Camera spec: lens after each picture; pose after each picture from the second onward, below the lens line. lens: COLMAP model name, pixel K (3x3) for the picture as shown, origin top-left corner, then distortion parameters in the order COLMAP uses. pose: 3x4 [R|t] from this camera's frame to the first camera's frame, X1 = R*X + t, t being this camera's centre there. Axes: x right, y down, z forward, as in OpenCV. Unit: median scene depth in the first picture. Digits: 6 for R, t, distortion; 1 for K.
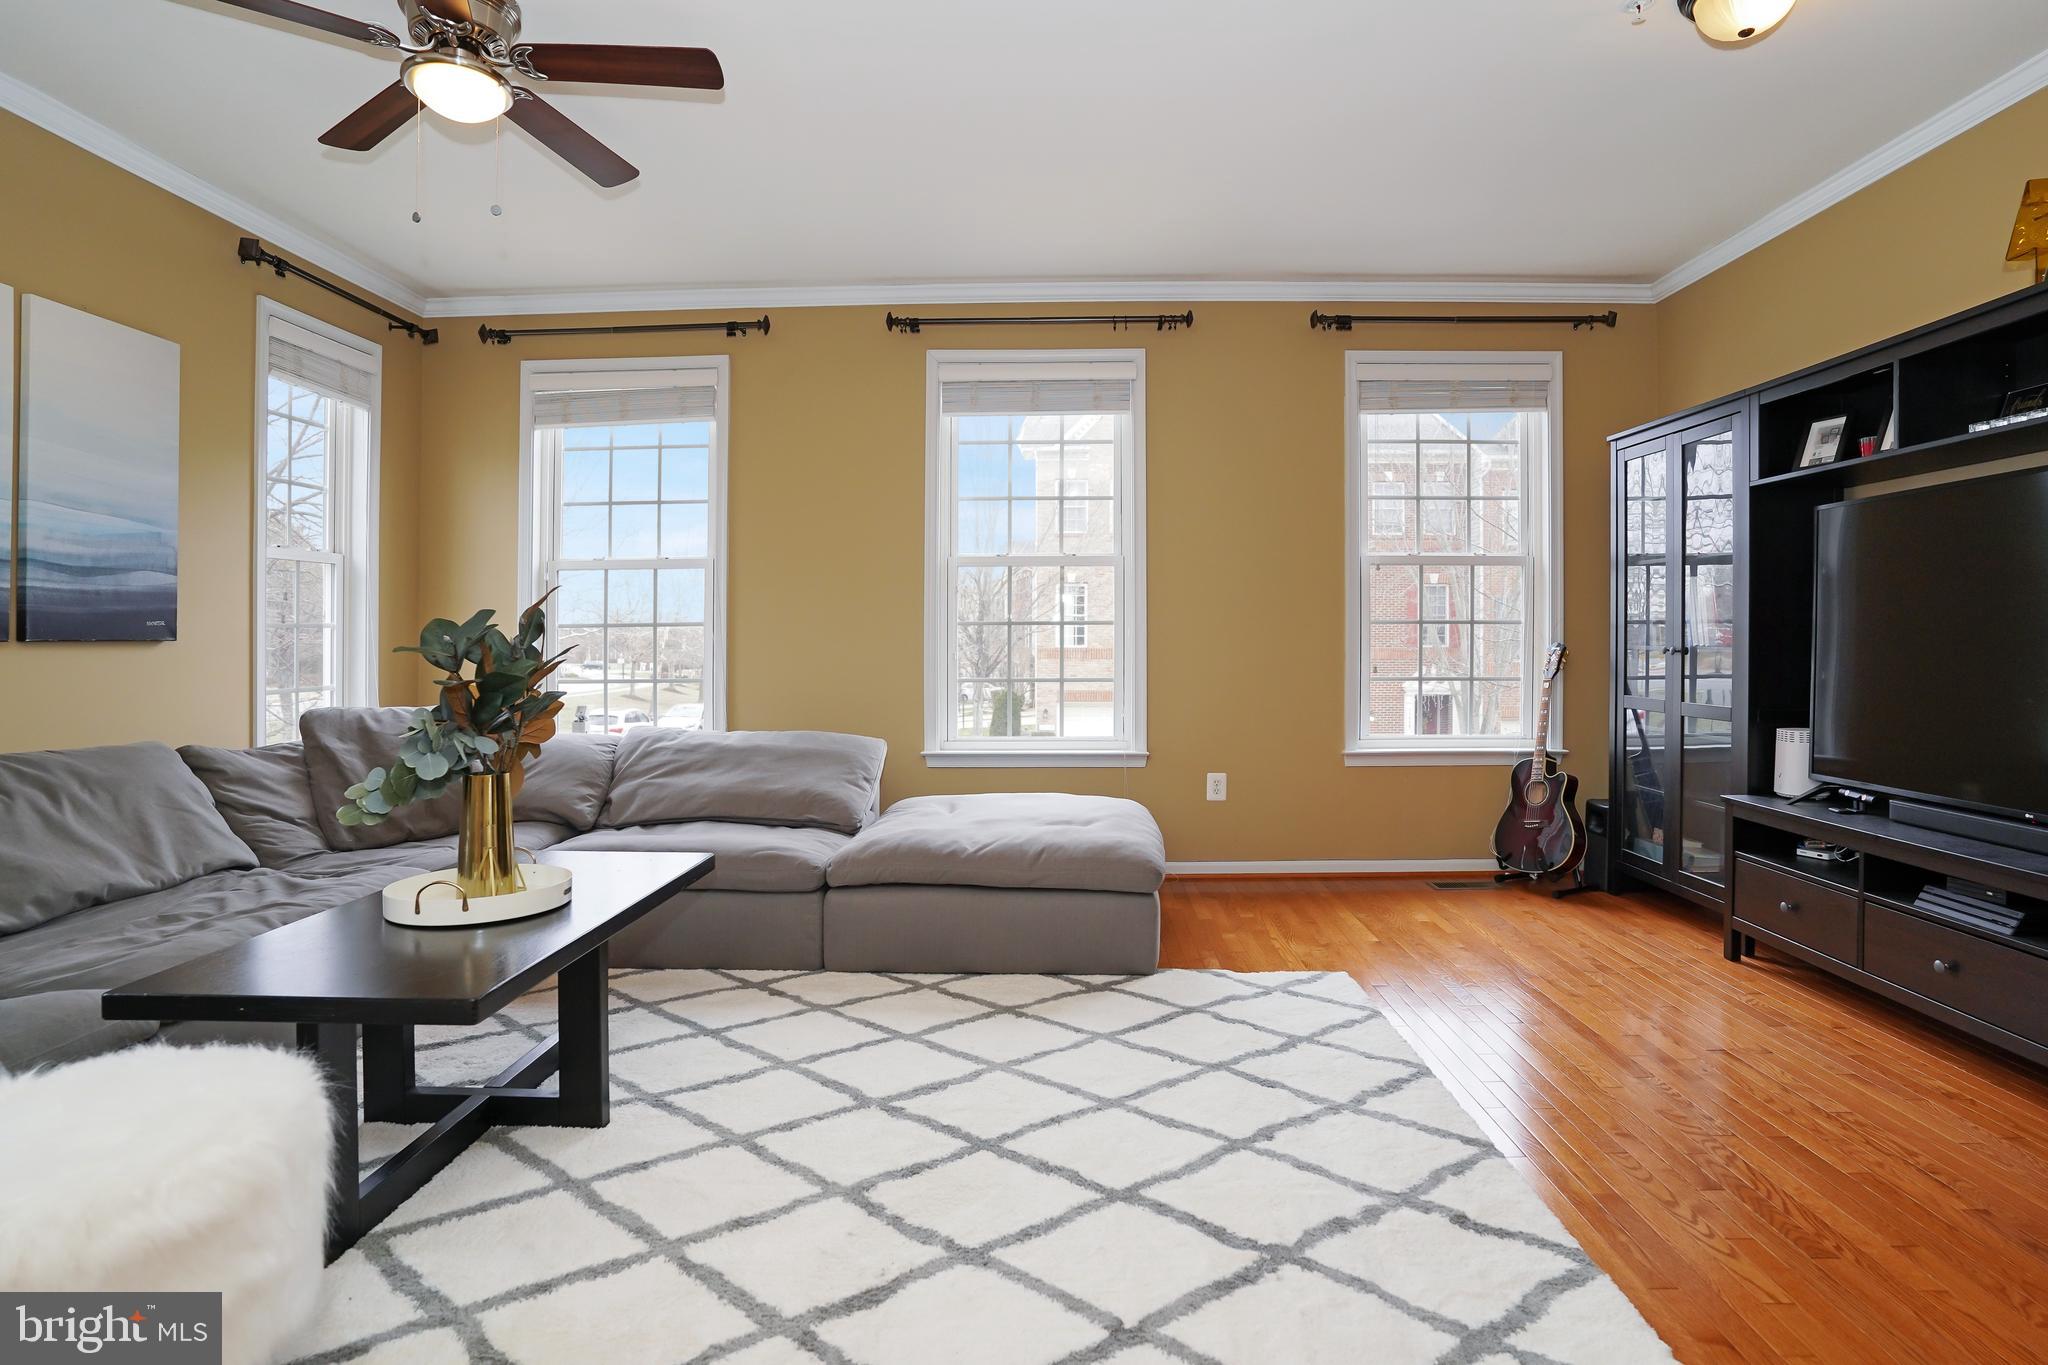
lens RADIAL K [[1027.0, 0, 1056.0], [0, 1027.0, 657.2], [0, 0, 1]] dist [-0.064928, 0.030047]
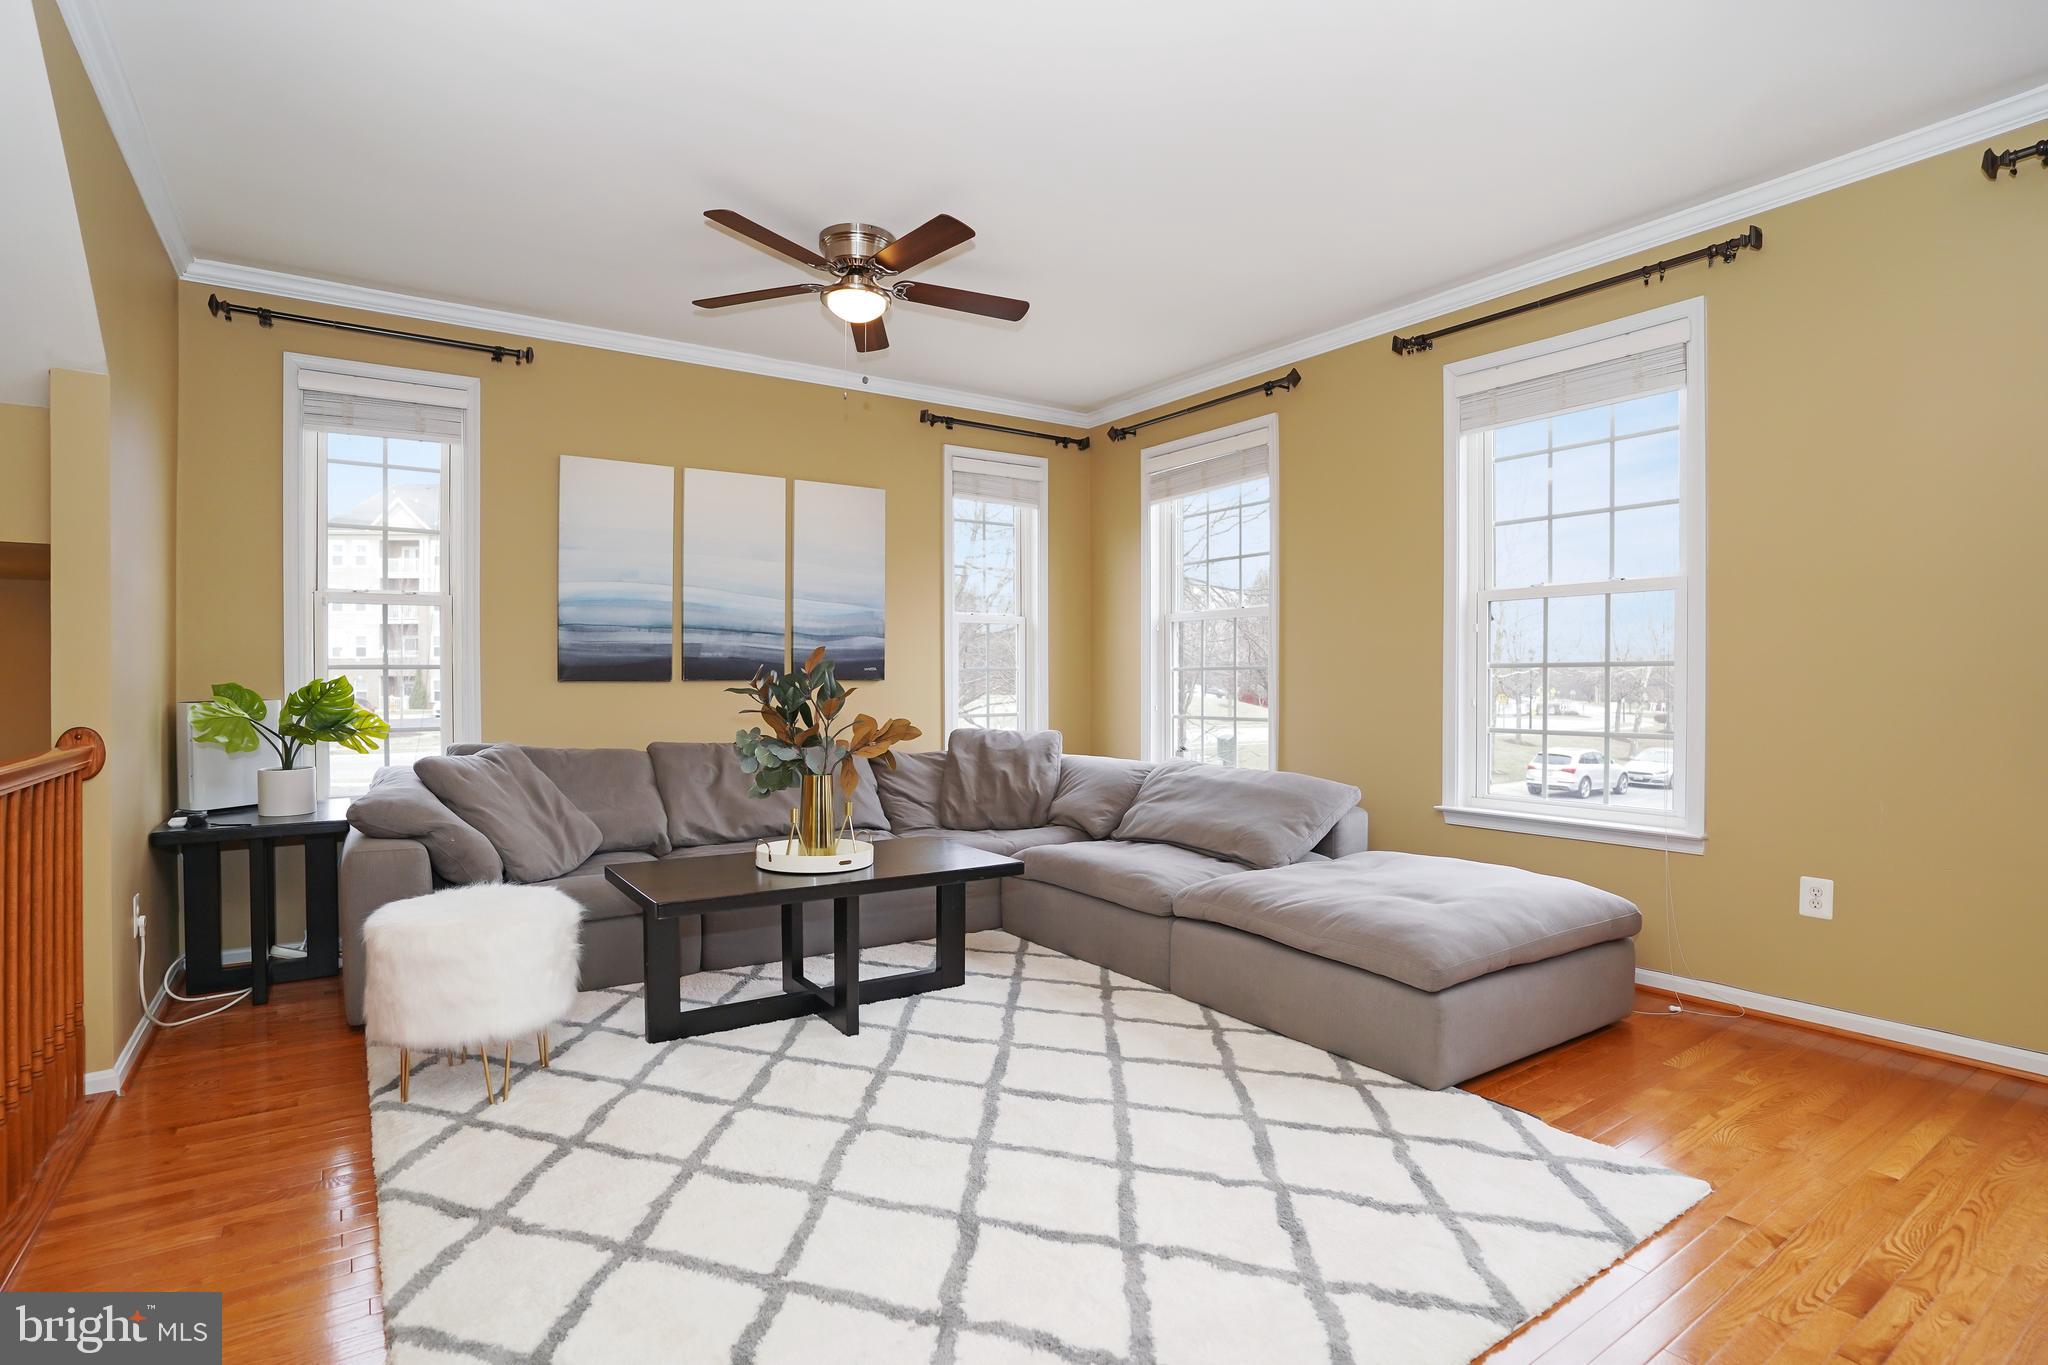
lens RADIAL K [[1027.0, 0, 1037.2], [0, 1027.0, 679.2], [0, 0, 1]] dist [-0.064928, 0.030047]
pose [[0.590402, 0.002731, -0.807104, 0.559193], [-0.017115, 0.999812, -0.009136, -0.008030], [0.806928, 0.019207, 0.590338, 0.255939]]
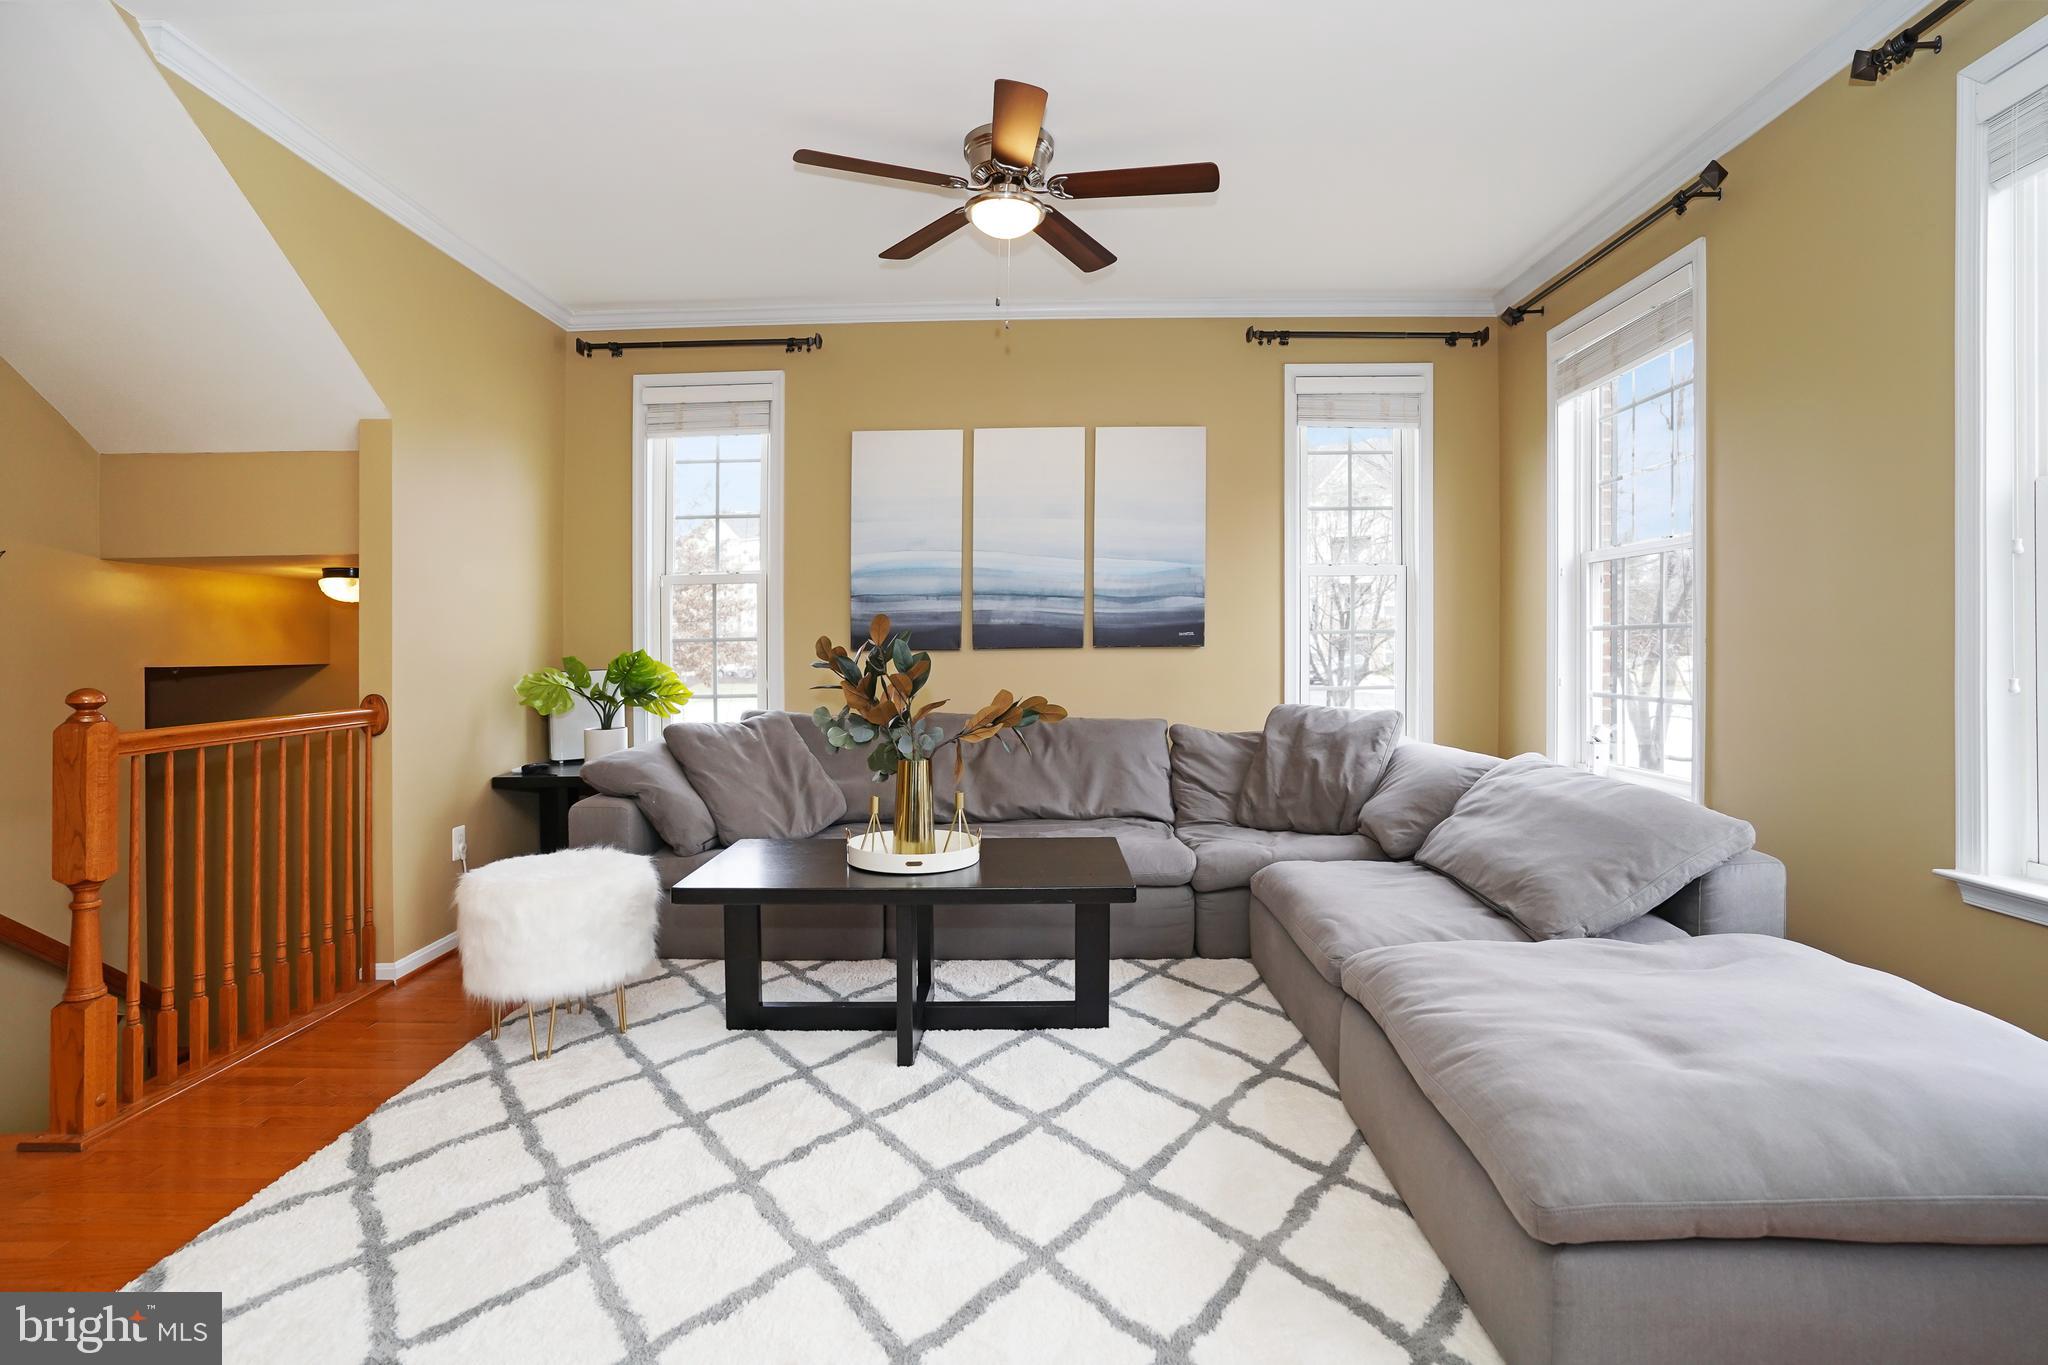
lens RADIAL K [[1027.0, 0, 1046.1], [0, 1027.0, 645.1], [0, 0, 1]] dist [-0.064928, 0.030047]
pose [[0.021091, 0.005680, -0.999761, 0.509875], [-0.008001, 0.999953, 0.005513, -0.025020], [0.999746, 0.007882, 0.021135, 0.775032]]
